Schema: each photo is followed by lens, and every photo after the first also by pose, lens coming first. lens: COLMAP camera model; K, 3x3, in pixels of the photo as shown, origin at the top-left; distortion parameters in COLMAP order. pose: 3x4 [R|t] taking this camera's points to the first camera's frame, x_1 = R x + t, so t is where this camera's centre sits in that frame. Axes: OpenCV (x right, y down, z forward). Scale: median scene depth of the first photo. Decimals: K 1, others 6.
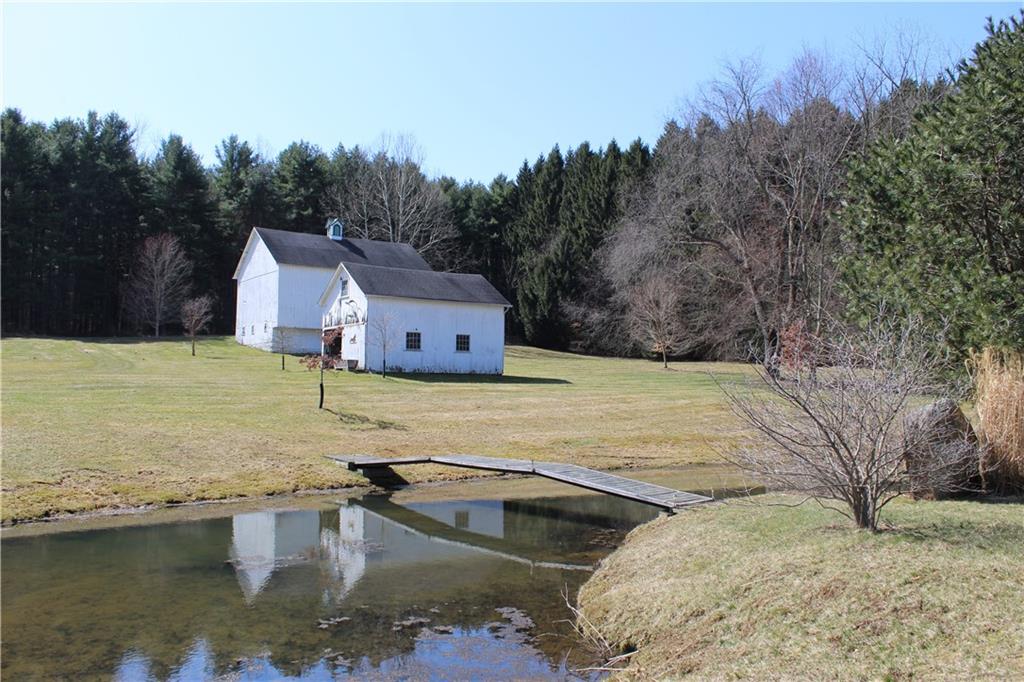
lens RADIAL K [[849.3, 0, 509.9], [0, 849.3, 331.4], [0, 0, 1]] dist [-0.171777, 0.148729]
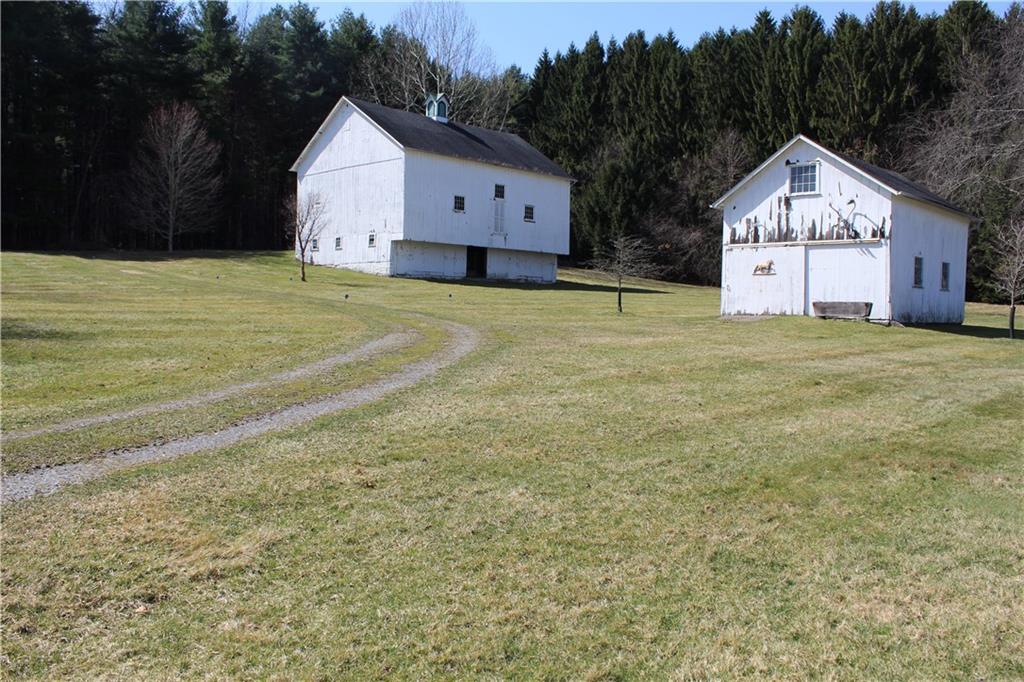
lens RADIAL K [[849.3, 0, 509.9], [0, 849.3, 331.4], [0, 0, 1]] dist [-0.171777, 0.148729]
pose [[0.980834, 0.004254, 0.194800, -0.234885], [-0.022303, 0.995641, 0.090558, 0.003091], [-0.193565, -0.093167, 0.976654, 0.216145]]
